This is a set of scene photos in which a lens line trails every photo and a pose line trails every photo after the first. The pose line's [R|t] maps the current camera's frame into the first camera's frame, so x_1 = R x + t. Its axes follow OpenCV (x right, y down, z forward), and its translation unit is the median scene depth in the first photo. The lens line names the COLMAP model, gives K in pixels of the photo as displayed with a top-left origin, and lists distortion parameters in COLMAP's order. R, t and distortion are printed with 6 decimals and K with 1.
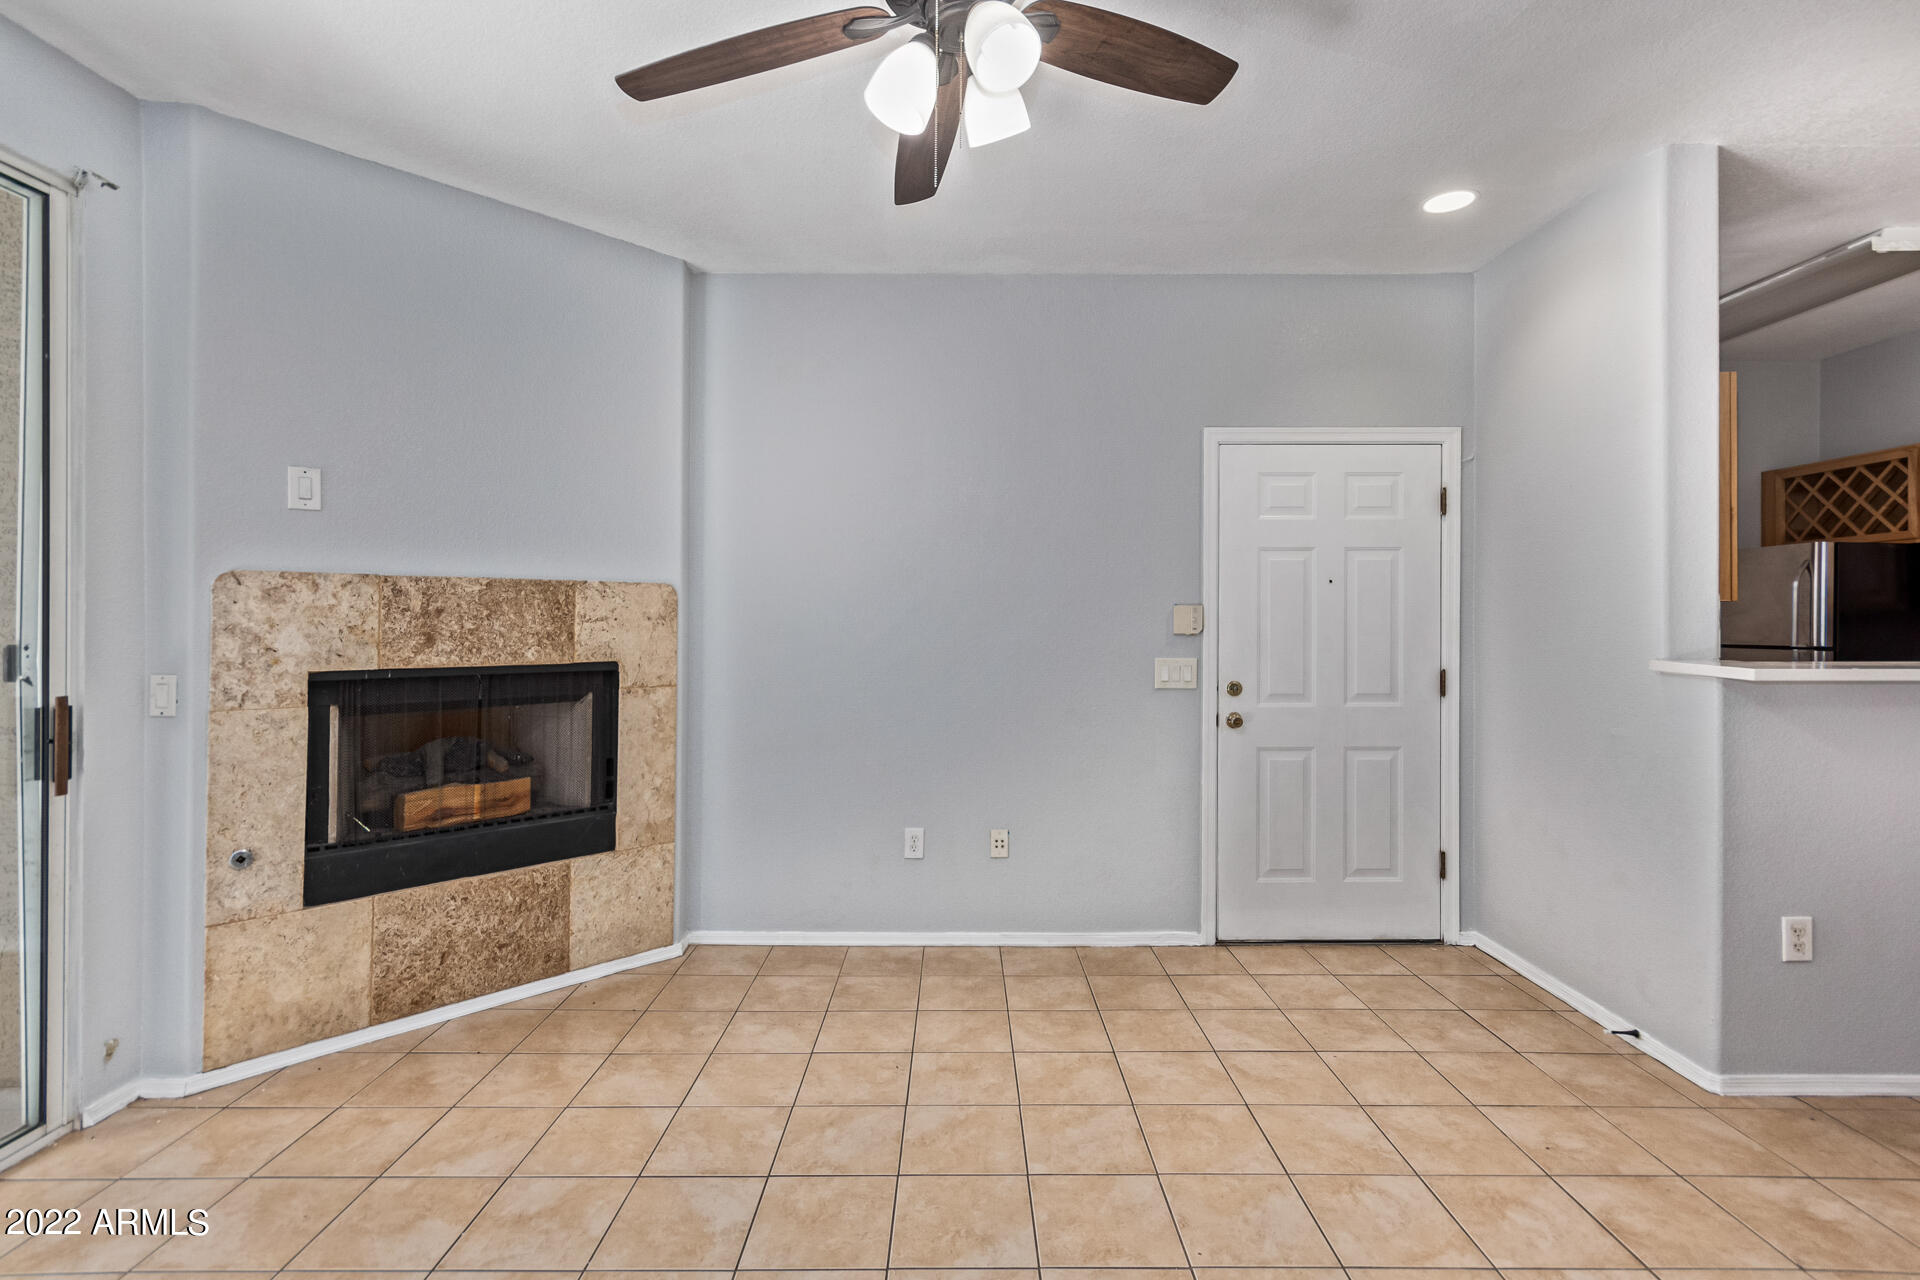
lens RADIAL K [[912.9, 0, 960.1], [0, 912.9, 604.3], [0, 0, 1]] dist [0.012364, 0.000084]
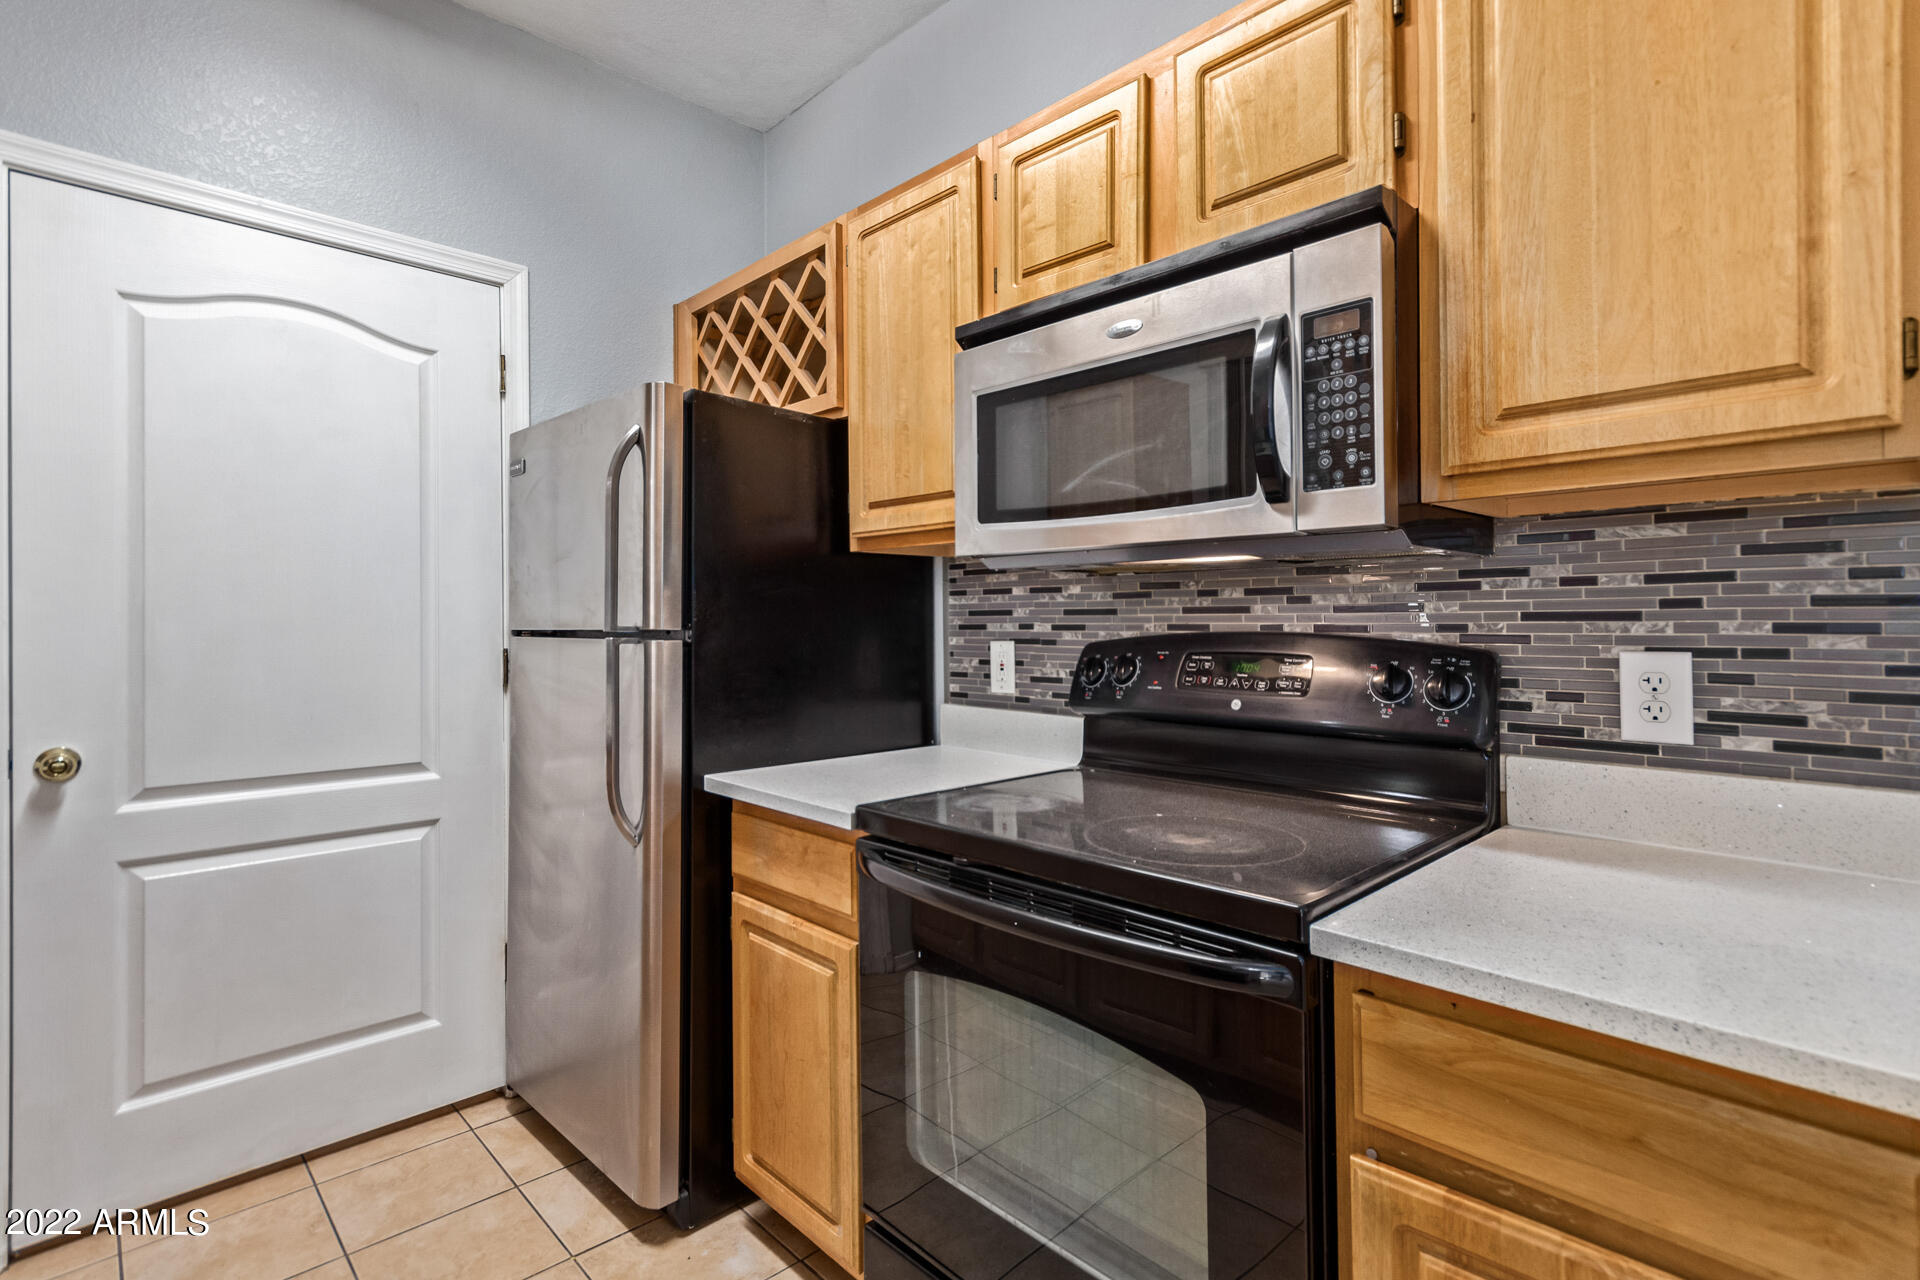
lens RADIAL K [[912.2, 0, 970.1], [0, 912.2, 628.4], [0, 0, 1]] dist [-0.001466, 0.000299]
pose [[0.711960, -0.008197, 0.702172, 1.012353], [-0.009616, 0.999724, 0.021421, 0.047722], [-0.702154, -0.022003, 0.711685, 0.820839]]
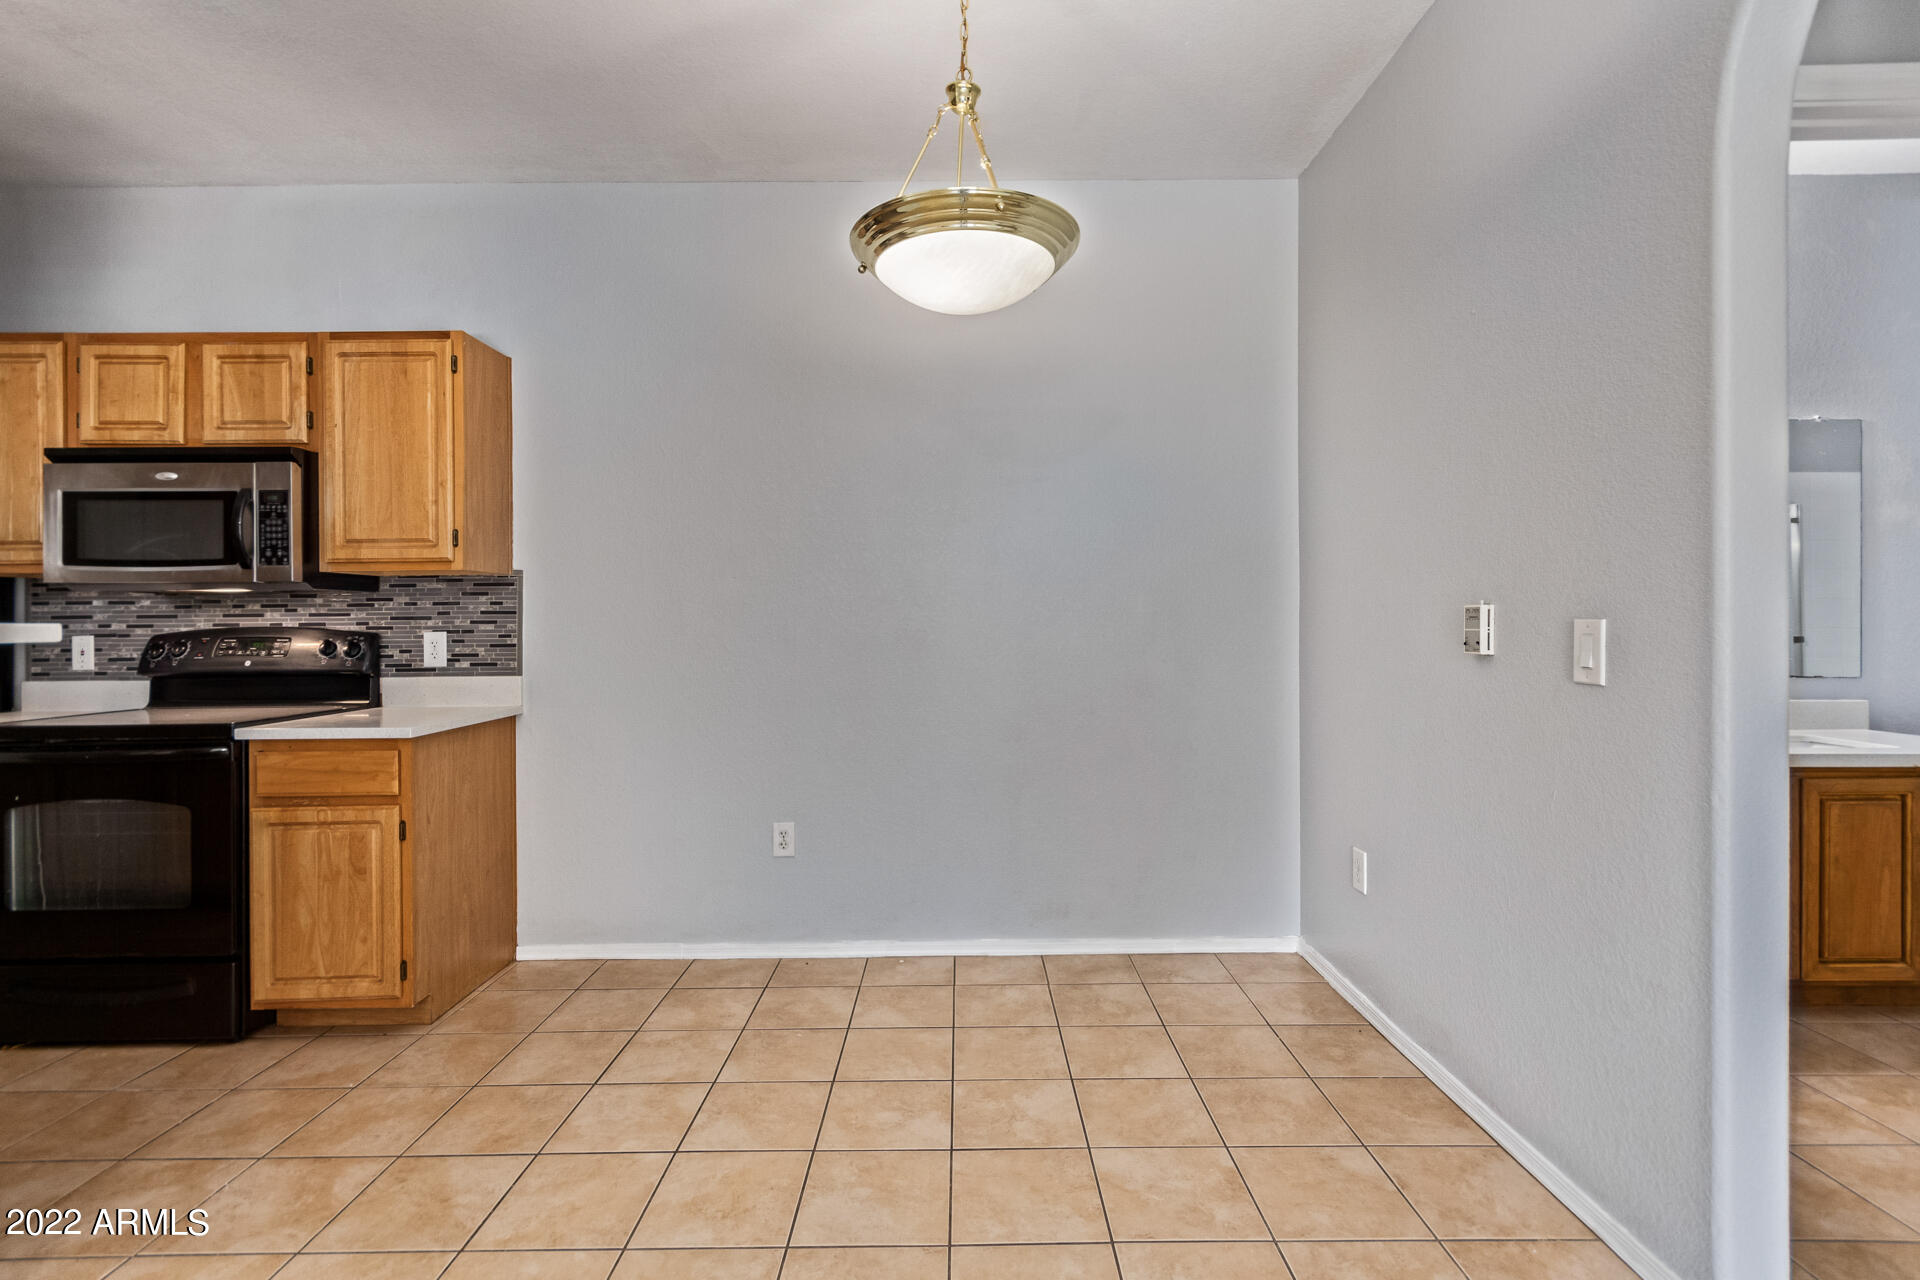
lens RADIAL K [[883.2, 0, 949.0], [0, 883.2, 627.5], [0, 0, 1]] dist [0.013187, 0.000011]
pose [[0.003095, 0.000555, 0.999995, 0.502805], [-0.008823, 0.999961, -0.000528, 0.054037], [-0.999956, -0.008822, 0.003100, 0.309437]]
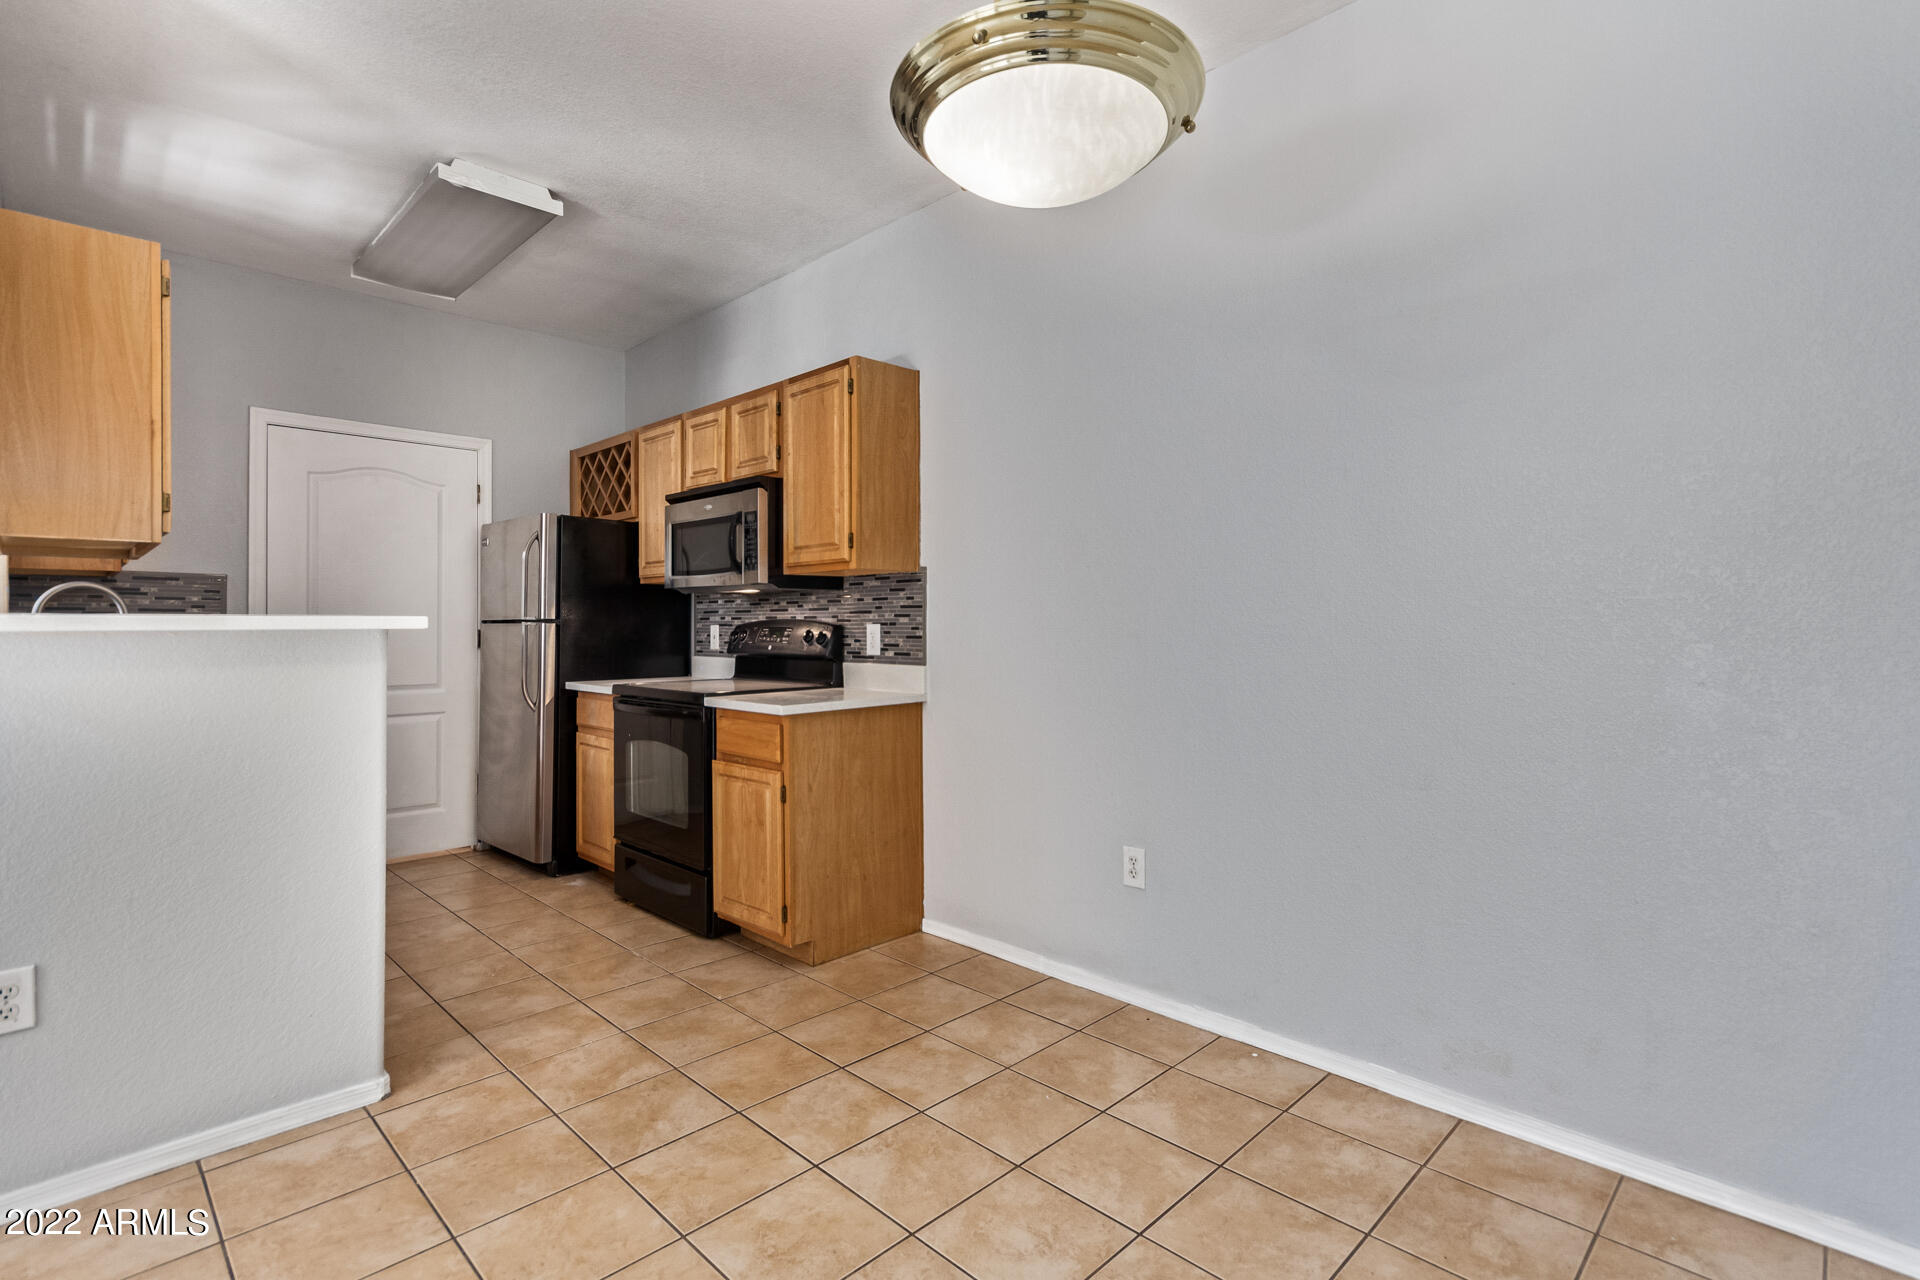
lens RADIAL K [[894.5, 0, 961.0], [0, 894.5, 620.8], [0, 0, 1]] dist [0.009227, 0.000336]
pose [[0.698267, -0.000423, 0.715838, 0.759535], [-0.008933, 0.999917, 0.009305, 0.047696], [-0.715782, -0.012892, 0.698205, 0.009942]]
